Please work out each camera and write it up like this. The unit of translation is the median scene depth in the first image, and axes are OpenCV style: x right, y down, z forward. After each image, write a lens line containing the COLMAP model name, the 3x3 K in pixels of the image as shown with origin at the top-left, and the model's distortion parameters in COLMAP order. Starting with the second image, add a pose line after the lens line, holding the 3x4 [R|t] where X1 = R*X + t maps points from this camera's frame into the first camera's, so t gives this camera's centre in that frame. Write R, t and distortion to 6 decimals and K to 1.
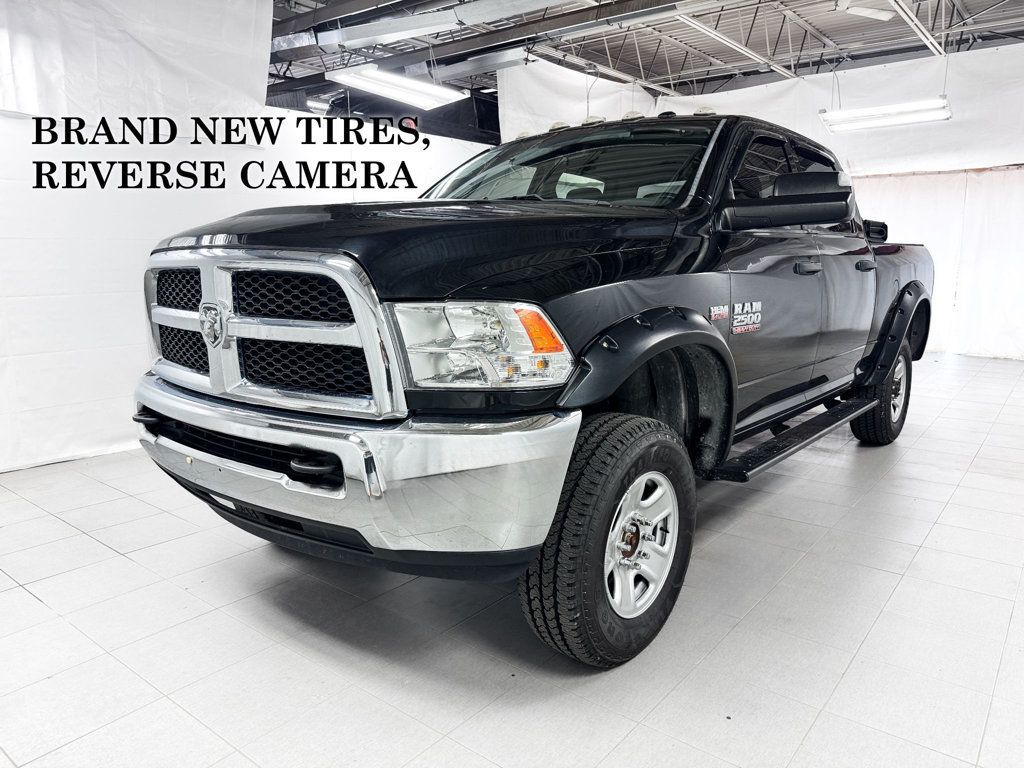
lens RADIAL K [[732.7, 0, 508.2], [0, 732.7, 380.4], [0, 0, 1]] dist [0.017122, -0.005069]
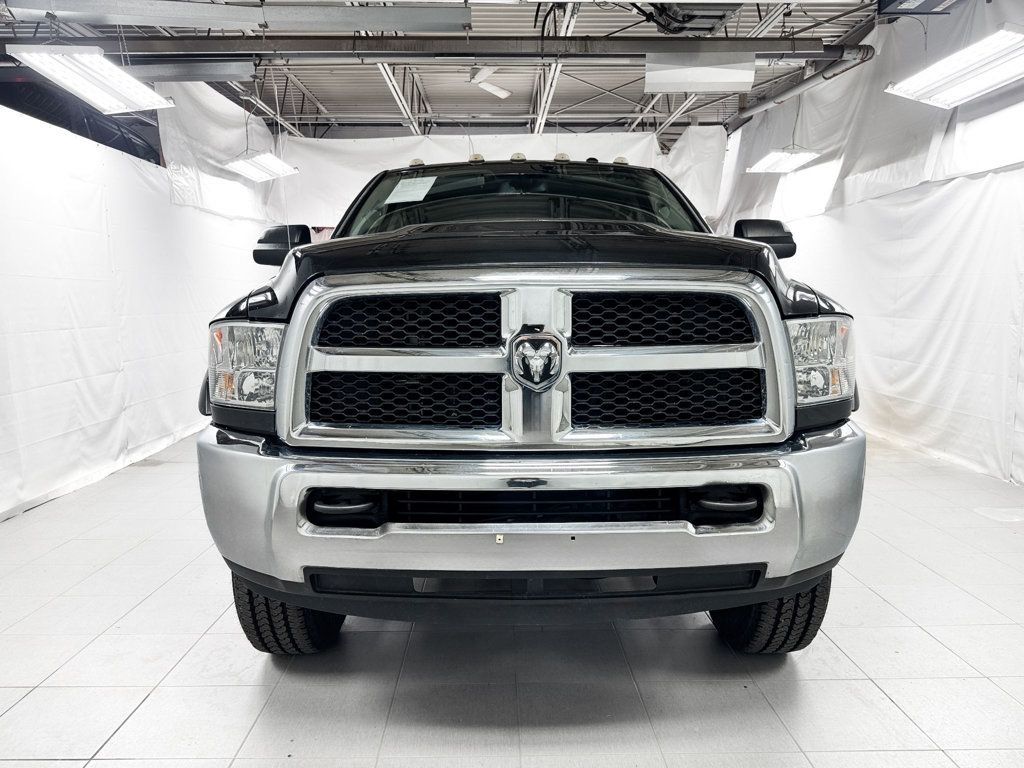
lens RADIAL K [[732.7, 0, 505.0], [0, 732.7, 384.6], [0, 0, 1]] dist [0.017122, -0.005069]
pose [[0.773296, -0.081308, 0.628811, -0.824257], [0.116764, 0.993043, -0.015190, -0.037824], [-0.623201, 0.085169, 0.777410, 0.360881]]
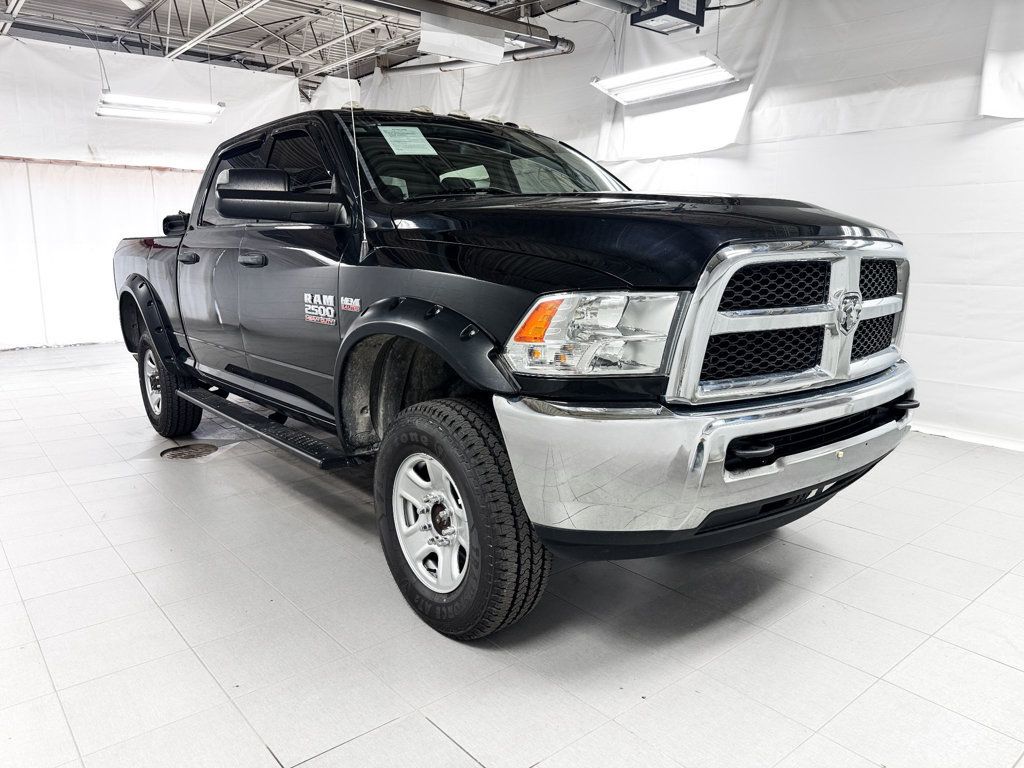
lens RADIAL K [[732.7, 0, 505.6], [0, 732.7, 385.9], [0, 0, 1]] dist [0.017122, -0.005069]
pose [[0.200981, -0.186062, 0.961763, -1.339592], [0.169586, 0.973581, 0.152910, -0.191922], [-0.964804, 0.132369, 0.227225, 1.105289]]
